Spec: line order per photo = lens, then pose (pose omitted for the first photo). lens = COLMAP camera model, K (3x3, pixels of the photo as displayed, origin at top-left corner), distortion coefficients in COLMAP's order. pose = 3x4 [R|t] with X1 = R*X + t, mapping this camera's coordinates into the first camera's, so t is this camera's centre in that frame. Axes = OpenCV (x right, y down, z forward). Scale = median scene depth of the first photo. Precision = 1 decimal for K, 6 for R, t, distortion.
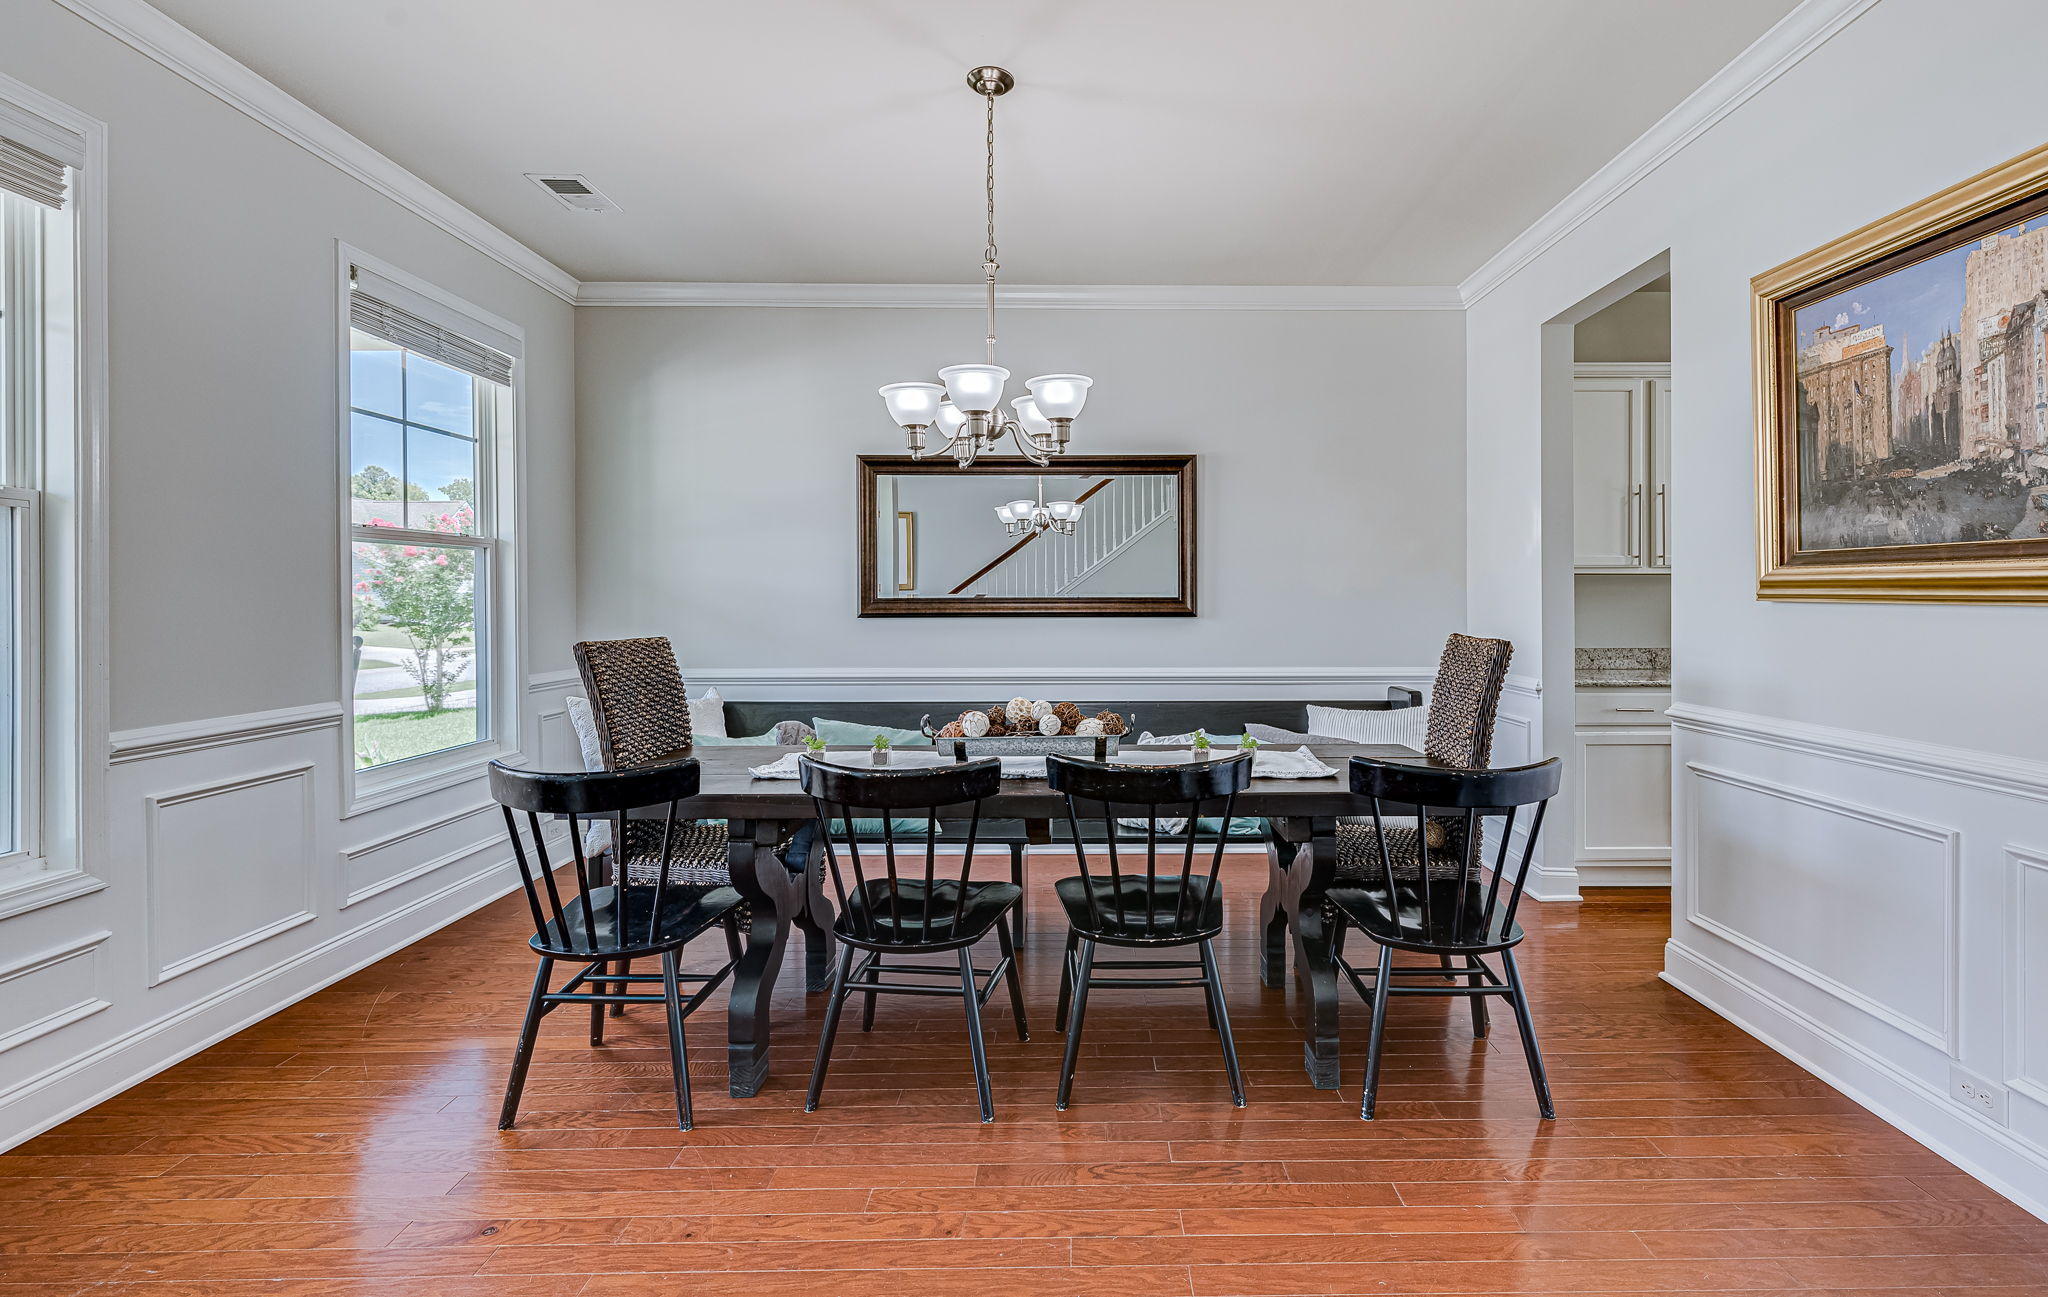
lens RADIAL K [[906.0, 0, 1058.1], [0, 906.0, 598.8], [0, 0, 1]] dist [-0.002257, 0.000164]
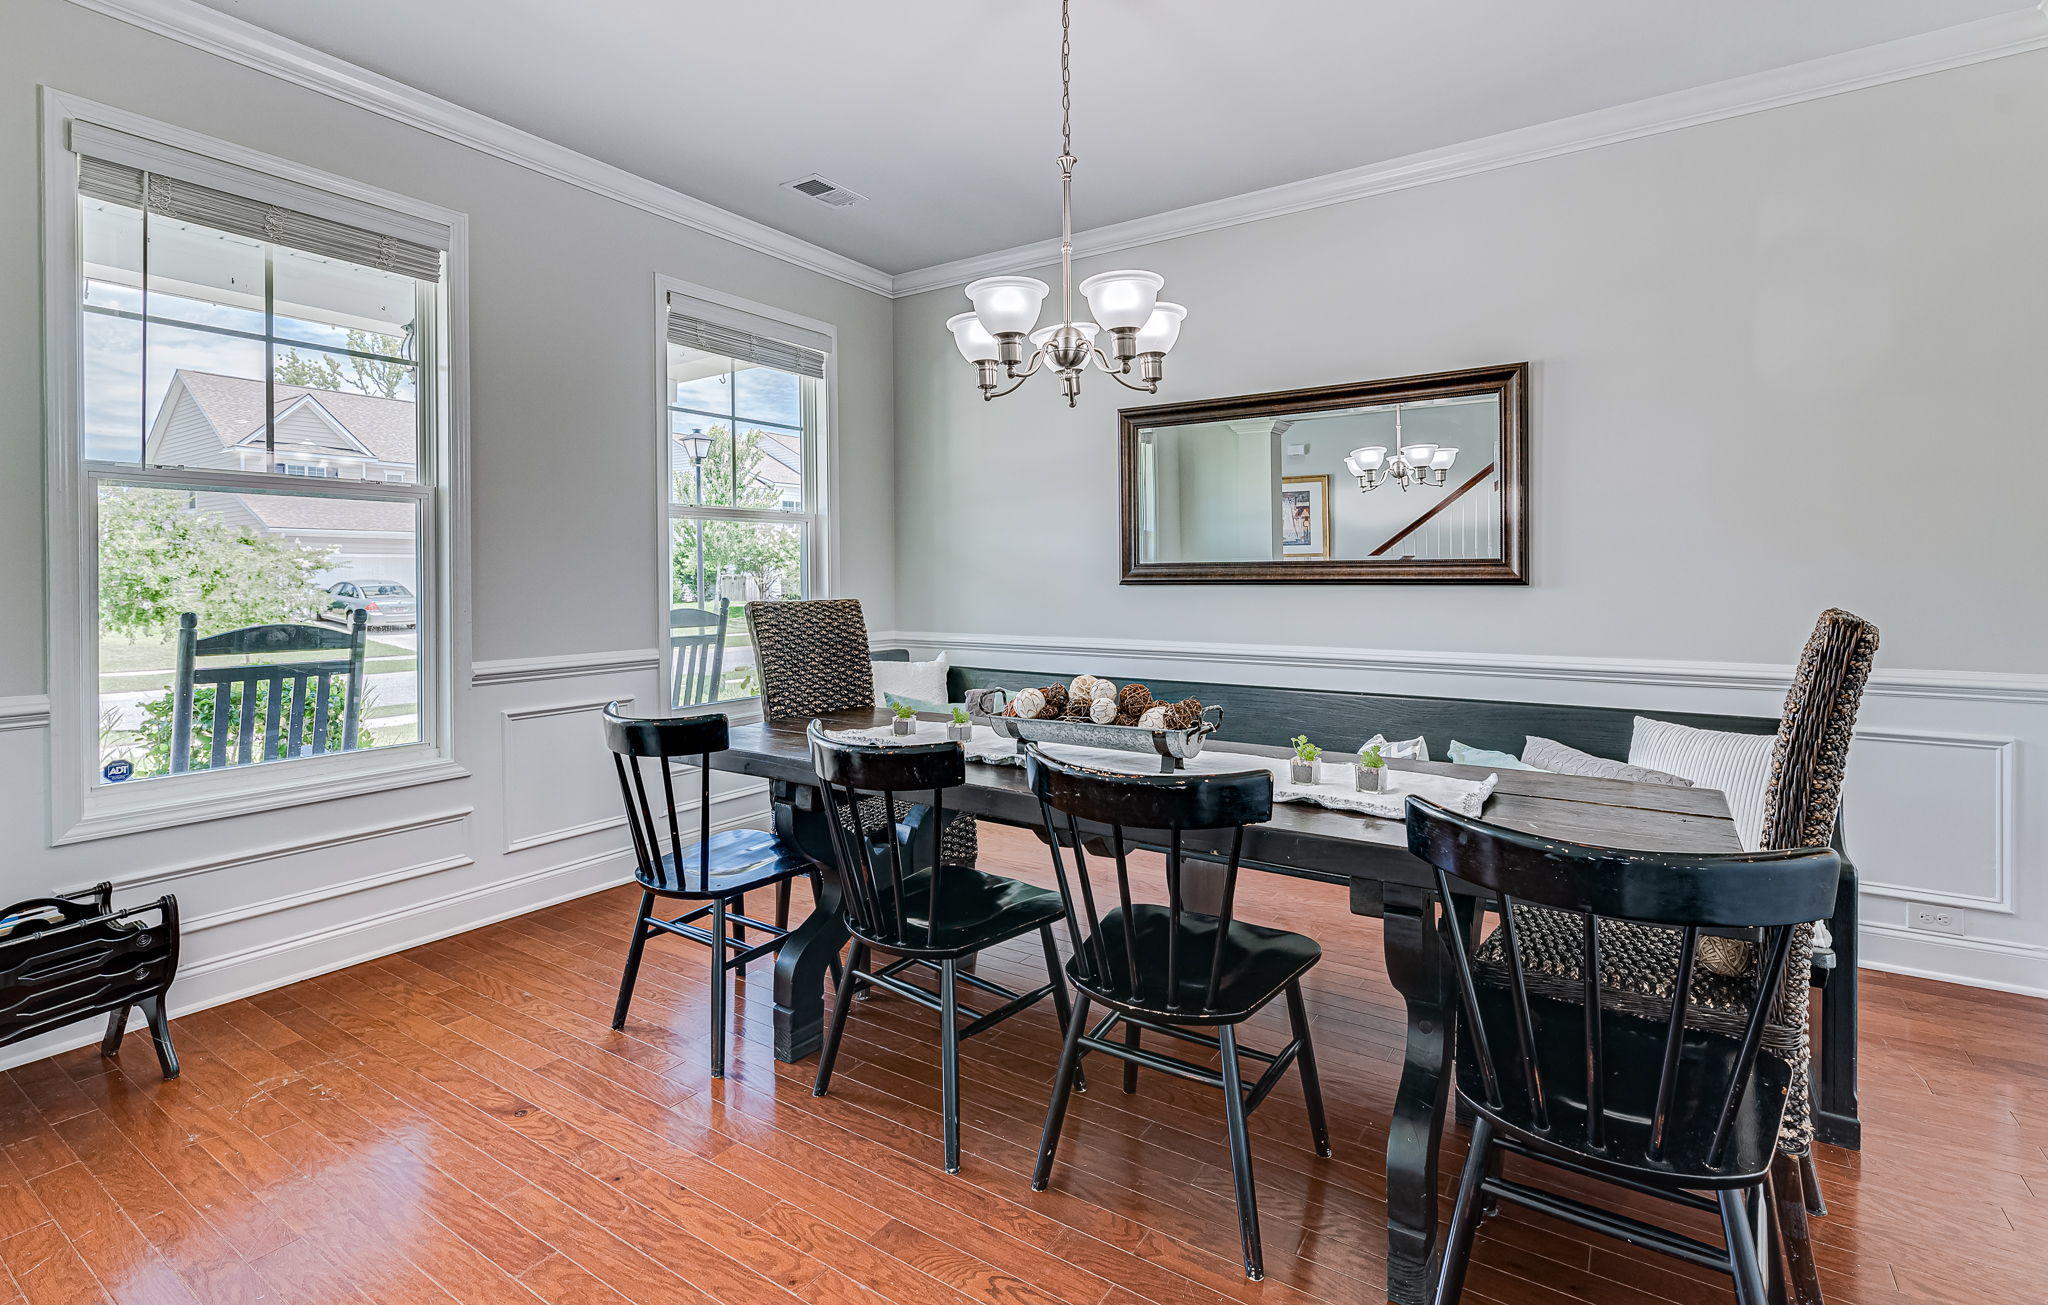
lens RADIAL K [[925.8, 0, 1055.3], [0, 925.8, 580.2], [0, 0, 1]] dist [-0.001678, 0.000013]
pose [[0.835797, -0.000202, -0.549038, 0.386959], [0.002786, 0.999989, 0.003872, 0.019122], [0.549031, -0.004766, 0.835788, 0.273134]]
